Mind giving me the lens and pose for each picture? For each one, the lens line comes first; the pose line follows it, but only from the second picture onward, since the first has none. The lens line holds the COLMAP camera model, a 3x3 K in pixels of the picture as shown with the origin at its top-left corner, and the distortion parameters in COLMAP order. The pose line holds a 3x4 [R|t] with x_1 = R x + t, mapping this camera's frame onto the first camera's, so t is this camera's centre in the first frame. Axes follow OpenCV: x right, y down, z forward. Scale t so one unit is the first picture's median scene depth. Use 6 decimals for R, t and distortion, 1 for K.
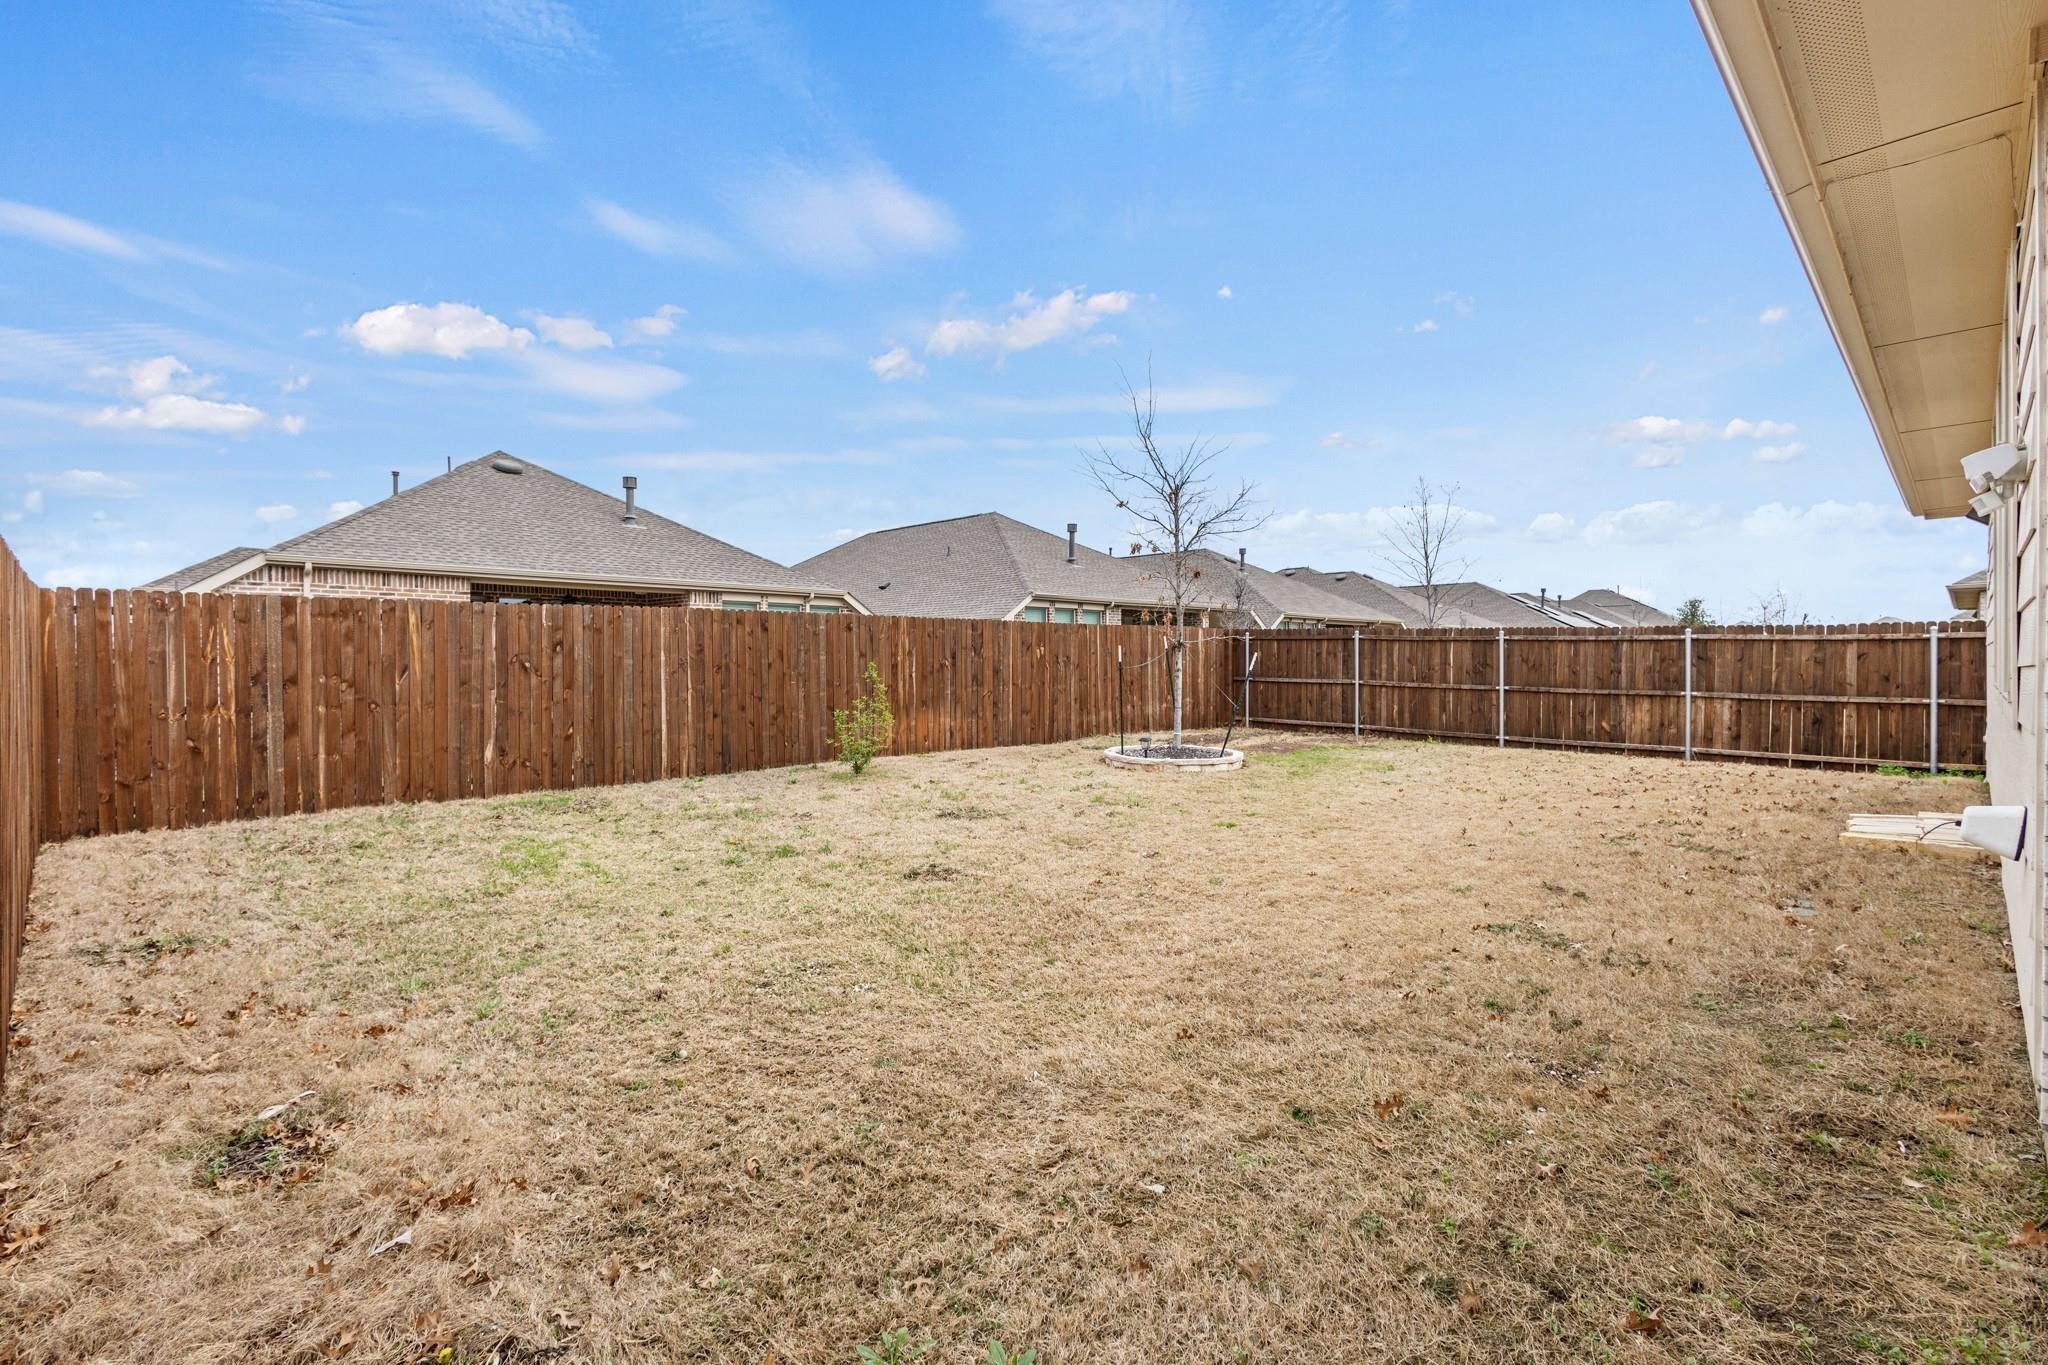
lens RADIAL K [[951.3, 0, 1027.0], [0, 951.3, 665.6], [0, 0, 1]] dist [0.007818, -0.000039]
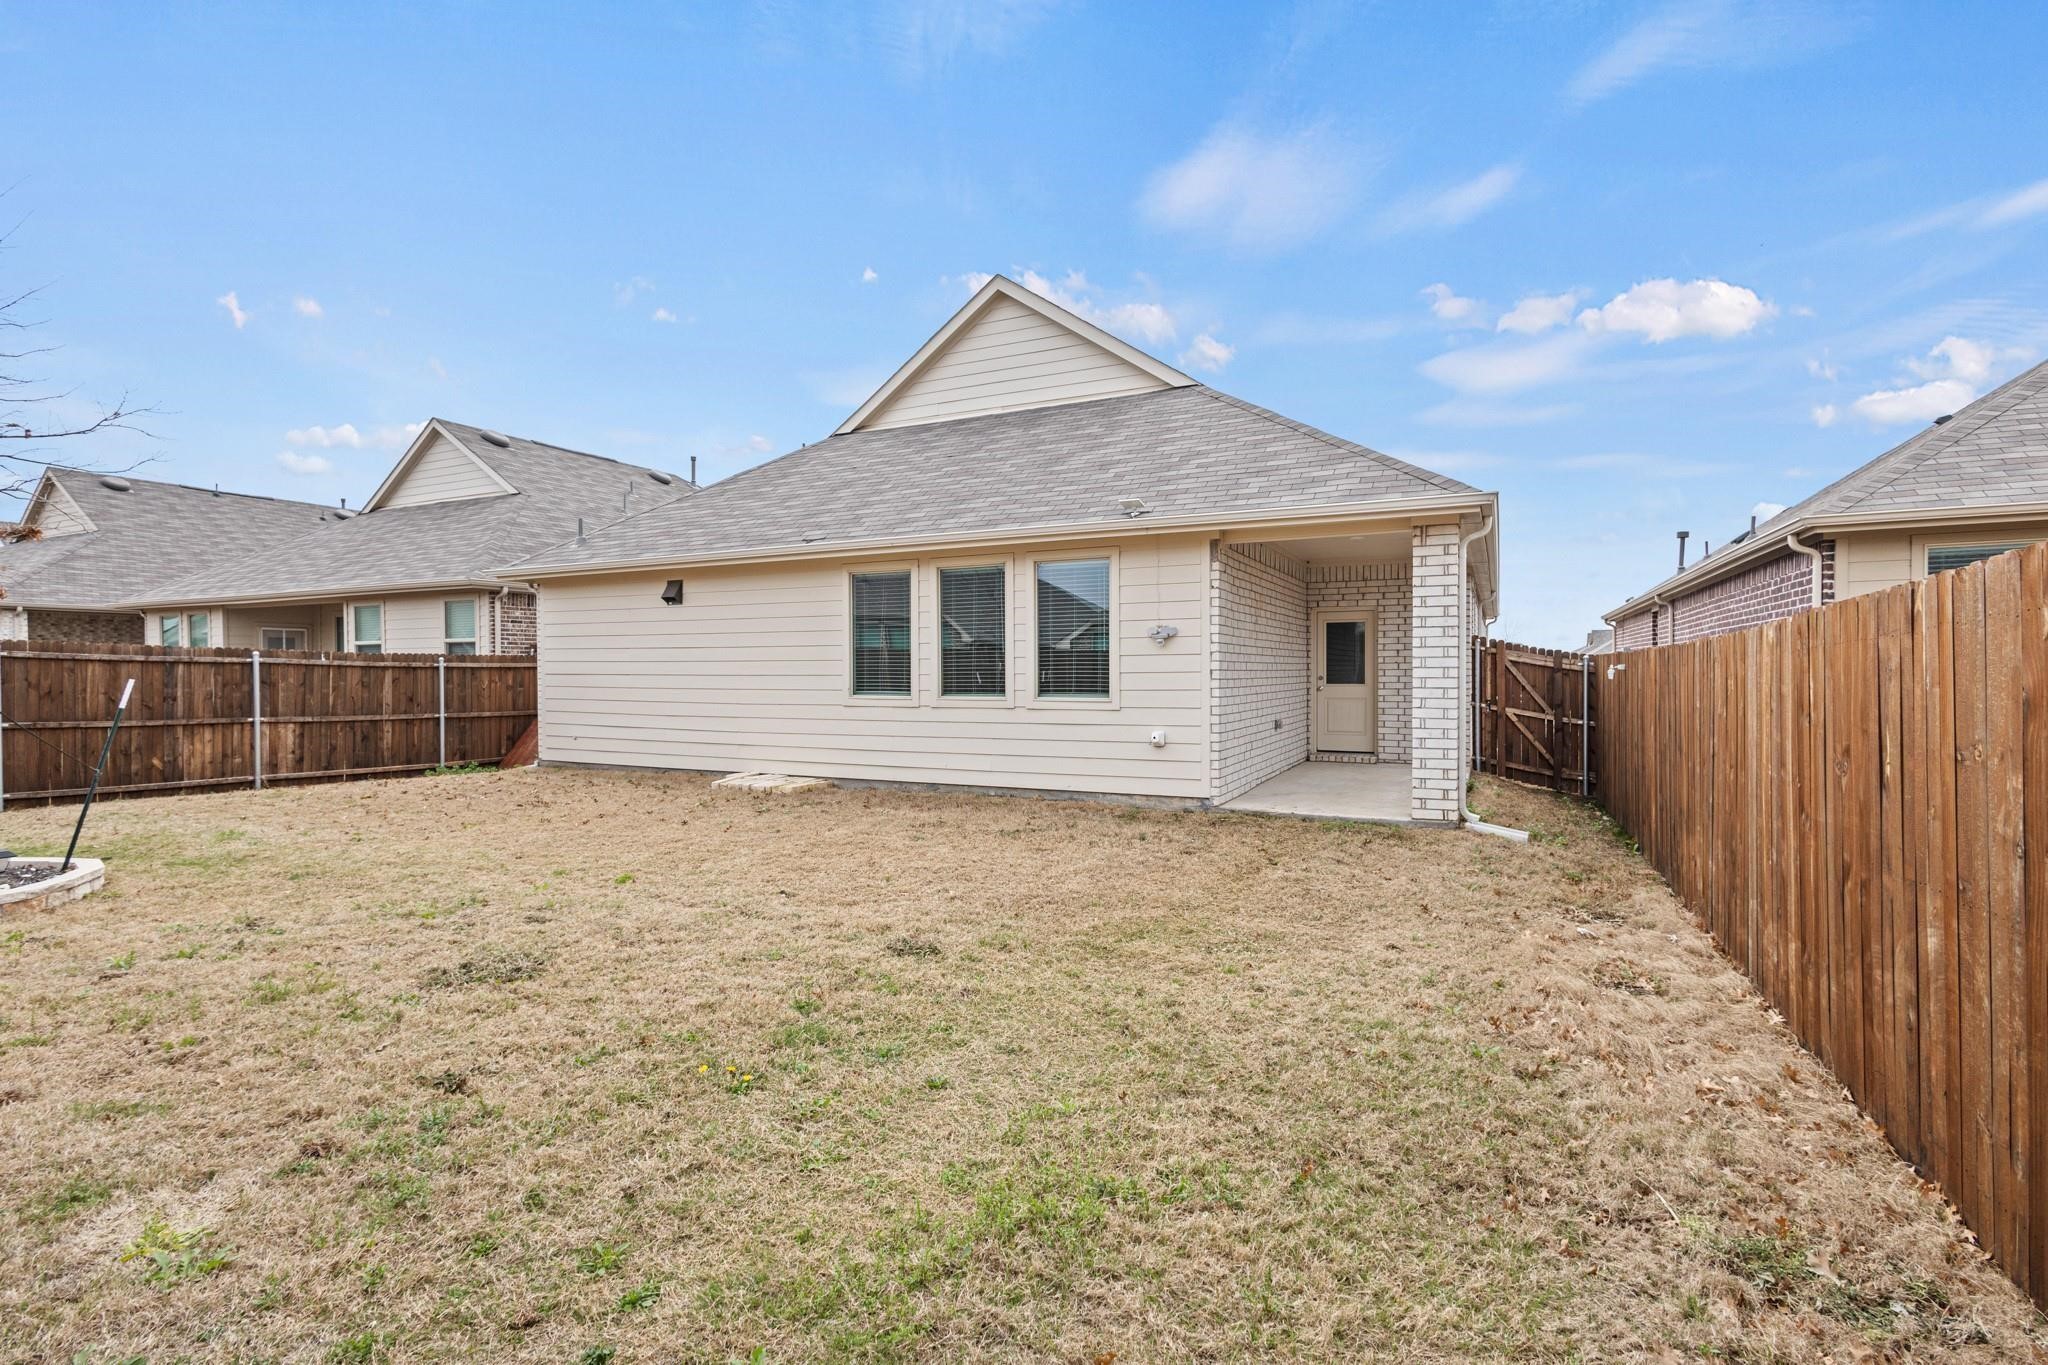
lens RADIAL K [[951.3, 0, 1027.0], [0, 951.3, 665.6], [0, 0, 1]] dist [0.007818, -0.000039]
pose [[-0.313382, 0.016715, 0.949480, -0.455085], [0.010821, 0.999843, -0.014030, -0.002926], [-0.949565, 0.005878, -0.313514, 0.559681]]
